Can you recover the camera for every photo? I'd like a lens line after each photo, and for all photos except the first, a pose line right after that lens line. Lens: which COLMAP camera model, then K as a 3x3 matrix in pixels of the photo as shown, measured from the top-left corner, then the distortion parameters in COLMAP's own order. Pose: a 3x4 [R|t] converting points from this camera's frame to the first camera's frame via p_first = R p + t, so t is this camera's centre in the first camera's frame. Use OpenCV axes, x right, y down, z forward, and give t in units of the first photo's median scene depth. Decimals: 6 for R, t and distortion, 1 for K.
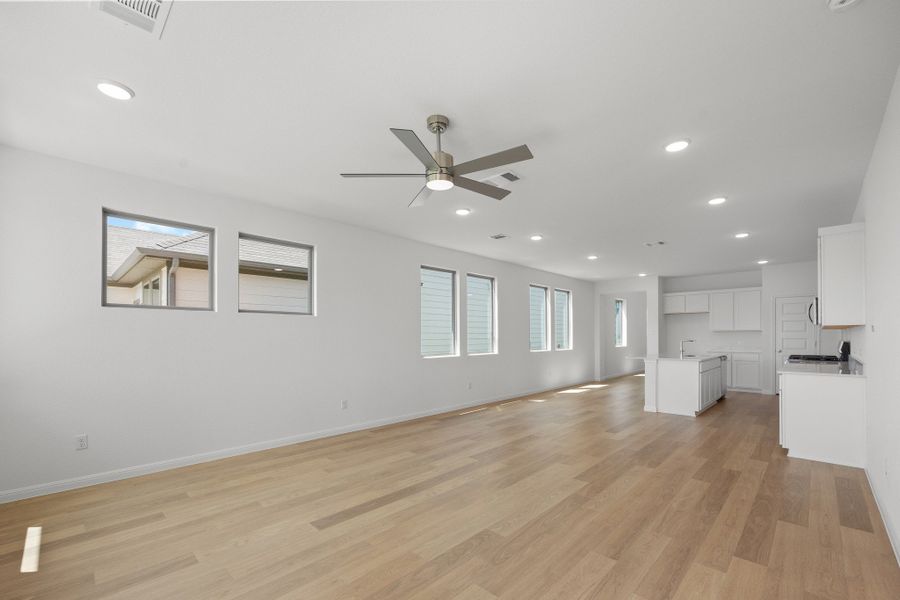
lens RADIAL K [[376.2, 0, 447.1], [0, 376.2, 330.4], [0, 0, 1]] dist [-0.002407, -0.000674]
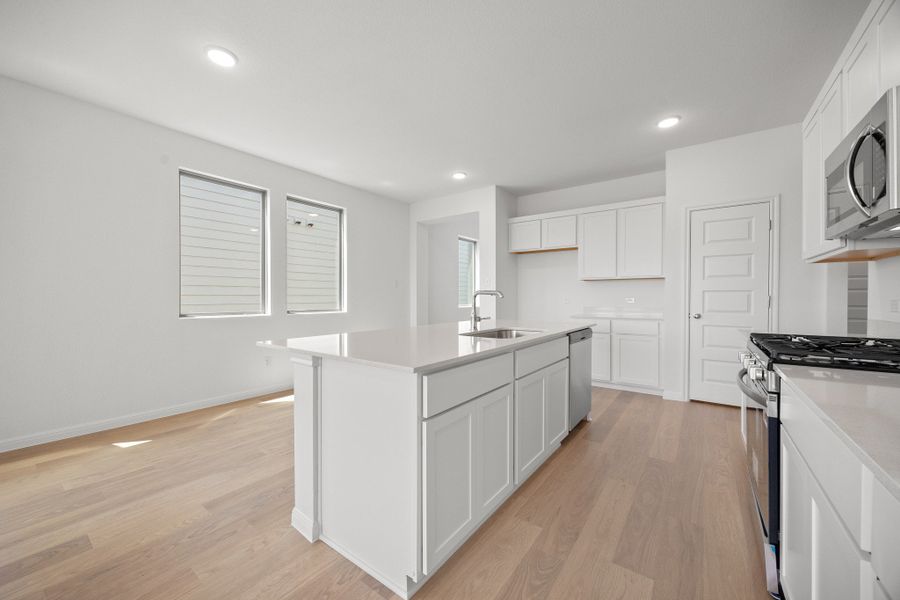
lens RADIAL K [[339.4, 0, 424.2], [0, 339.4, 301.0], [0, 0, 1]] dist [-0.012391, -0.000132]
pose [[0.994480, 0.007809, 0.104633, 0.429151], [-0.009814, 0.999778, 0.018654, 0.027005], [-0.104464, -0.019578, 0.994336, 0.532585]]
